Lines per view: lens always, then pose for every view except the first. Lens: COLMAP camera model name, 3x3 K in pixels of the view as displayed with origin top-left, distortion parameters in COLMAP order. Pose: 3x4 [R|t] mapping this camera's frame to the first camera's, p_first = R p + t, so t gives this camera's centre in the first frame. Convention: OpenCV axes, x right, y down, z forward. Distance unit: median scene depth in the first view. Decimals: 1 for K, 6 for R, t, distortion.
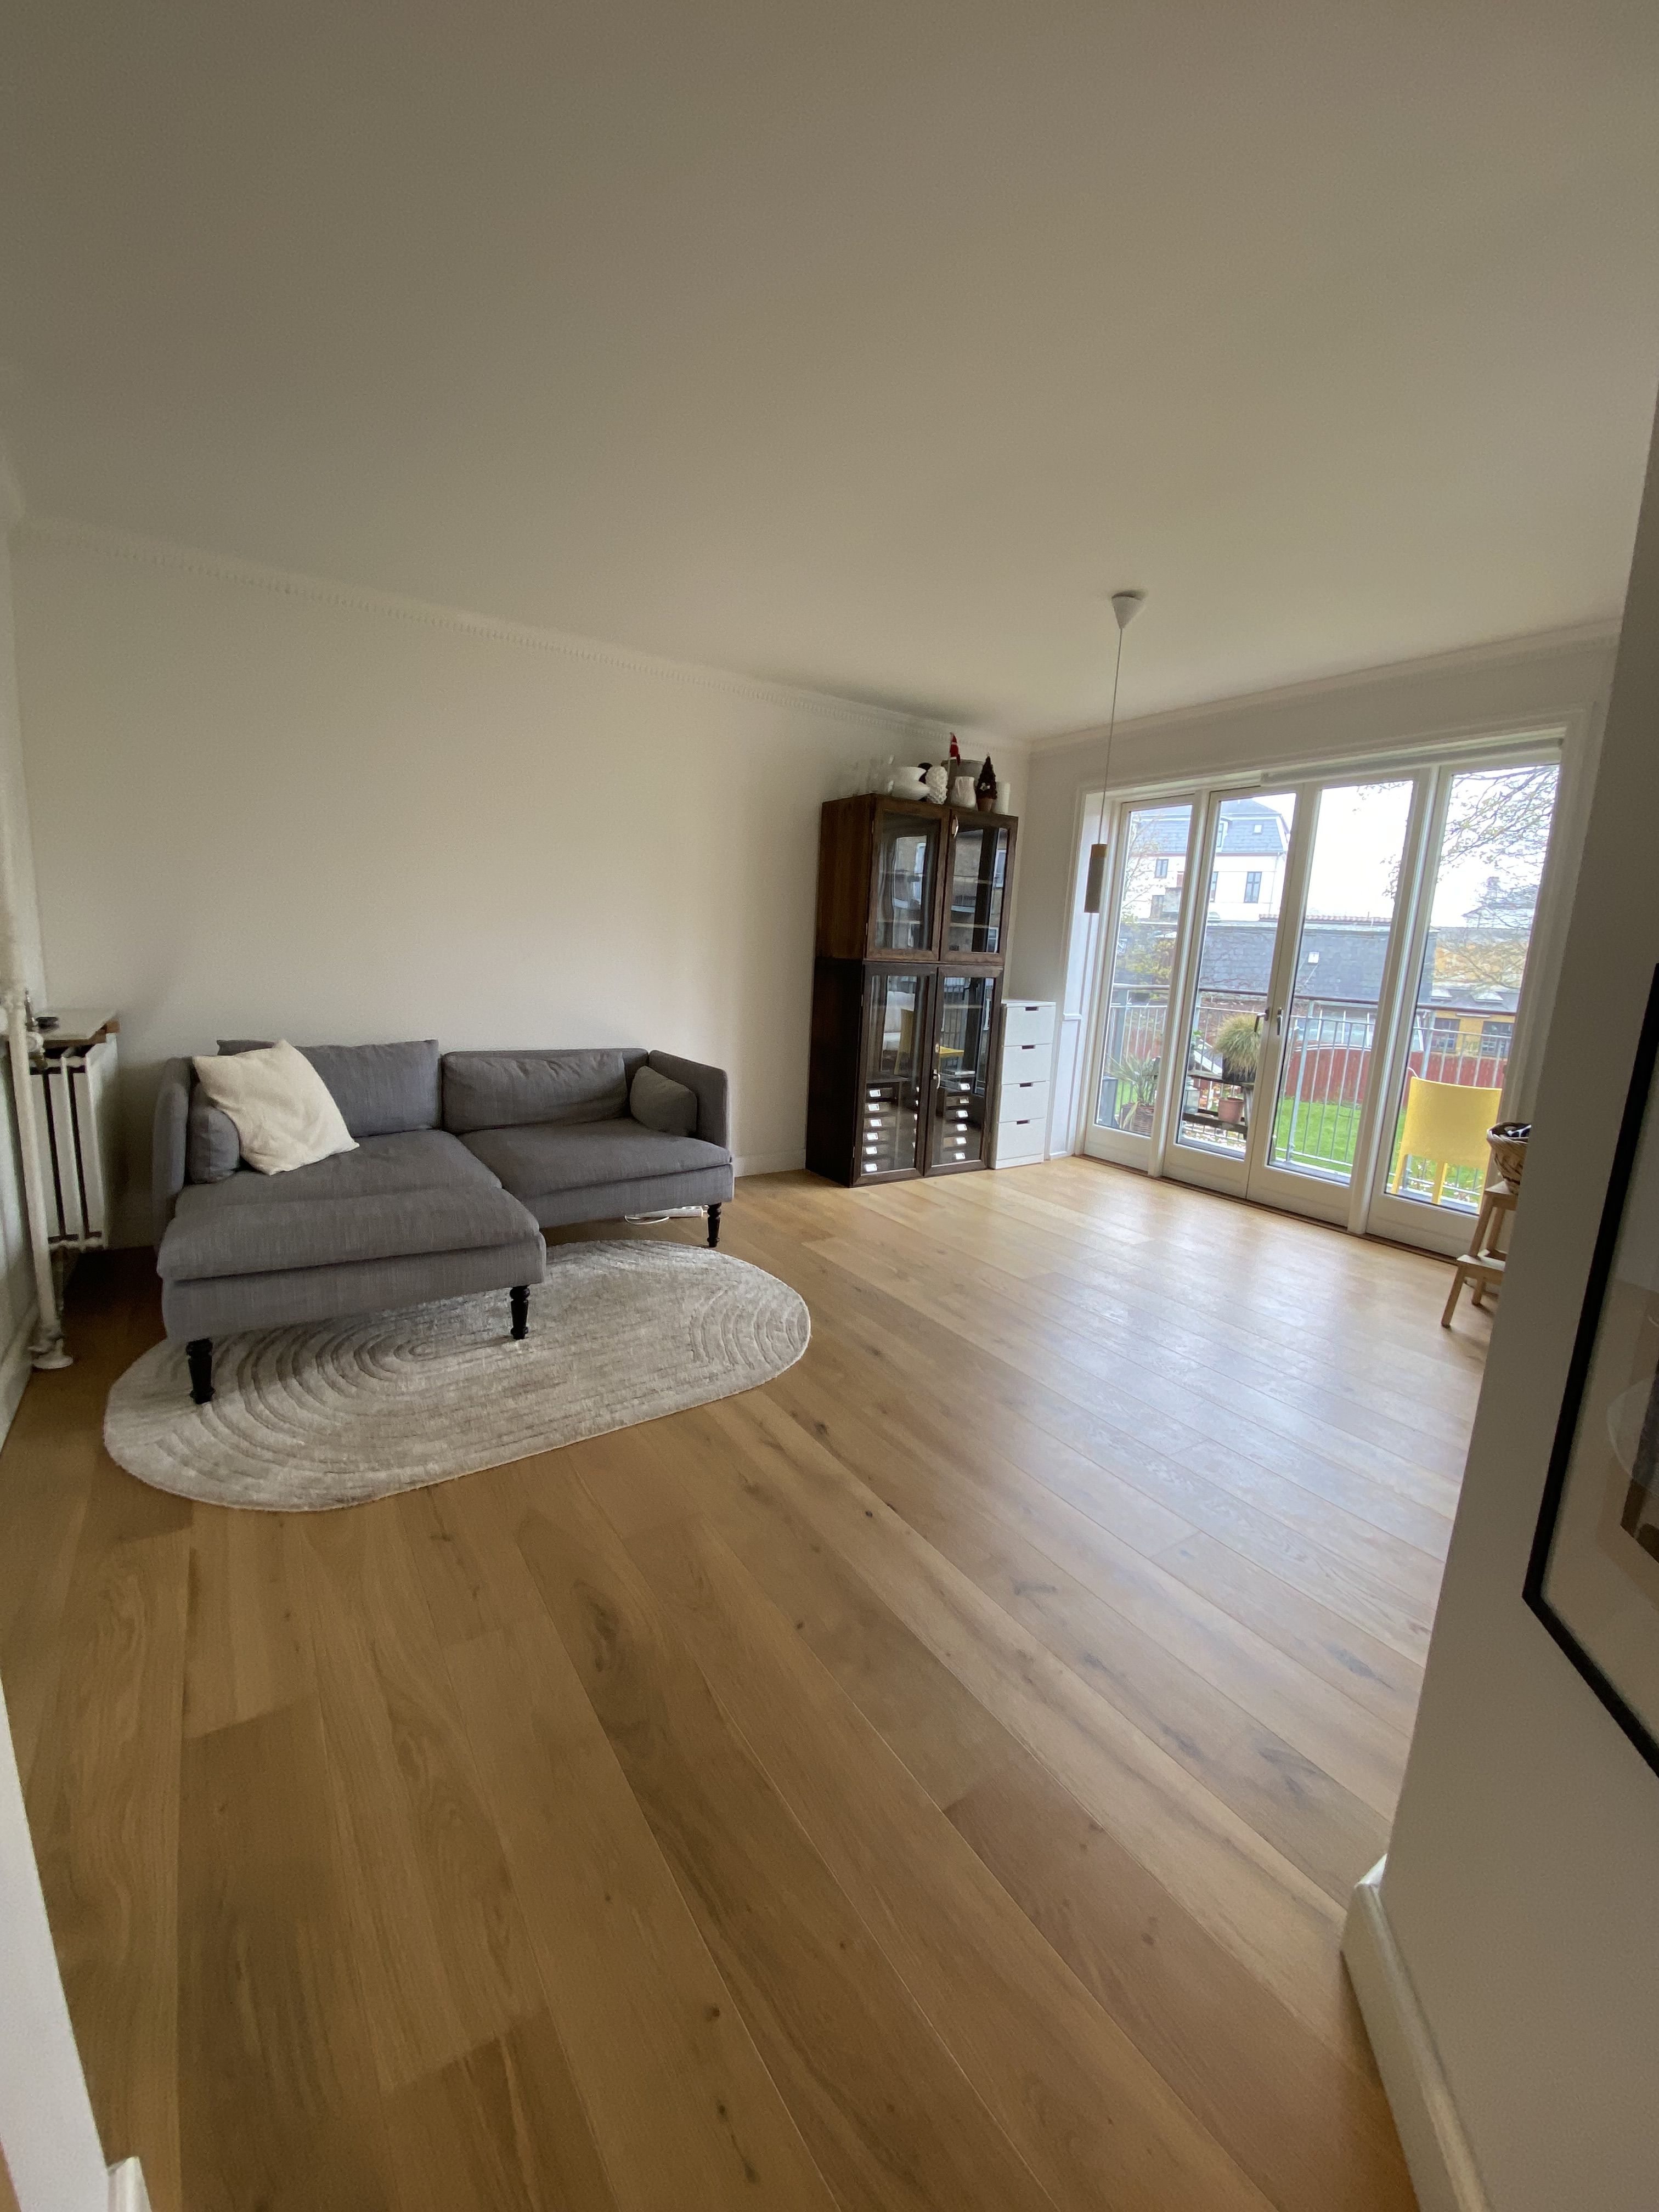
lens RADIAL K [[896.9, 0, 829.5], [0, 896.9, 1106.0], [0, 0, 1]] dist [0.086696, -0.050842]
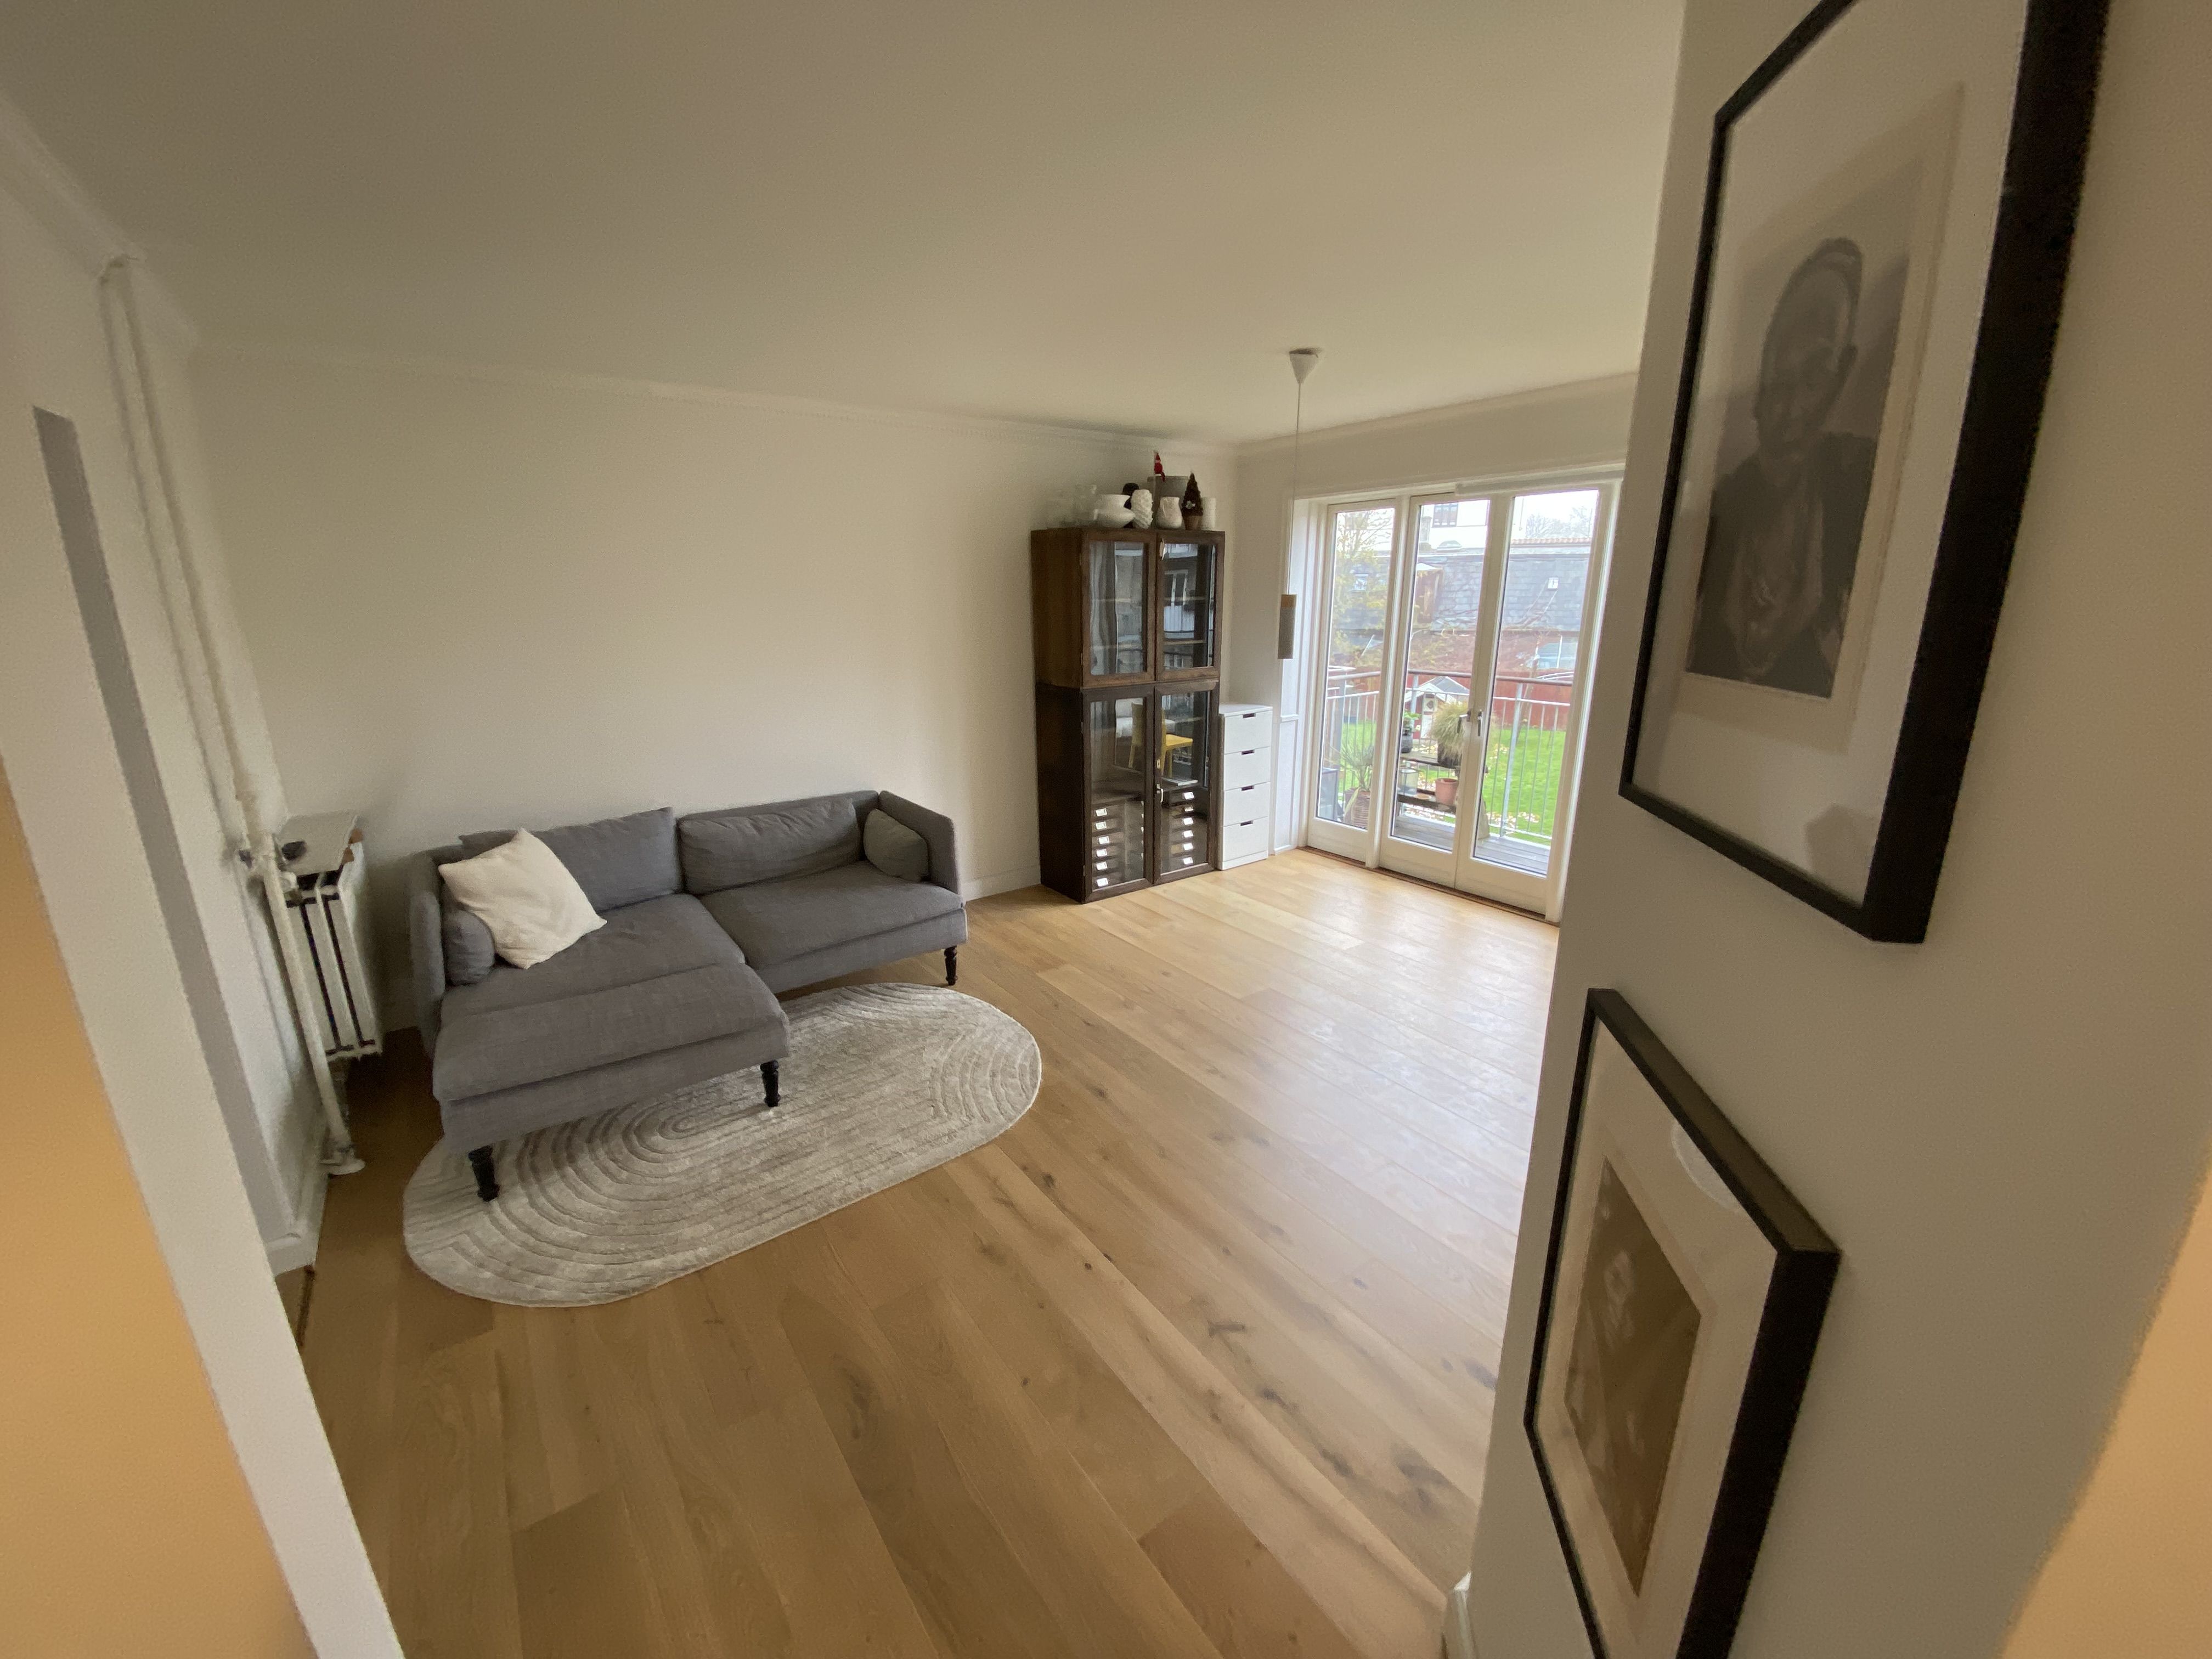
lens RADIAL K [[896.9, 0, 1101.7], [0, 896.9, 836.7], [0, 0, 1]] dist [0.086696, -0.050842]
pose [[0.997877, -0.063020, 0.016424, 0.053966], [0.061203, 0.993666, 0.094250, -0.141302], [-0.022259, -0.093044, 0.995413, -0.068154]]
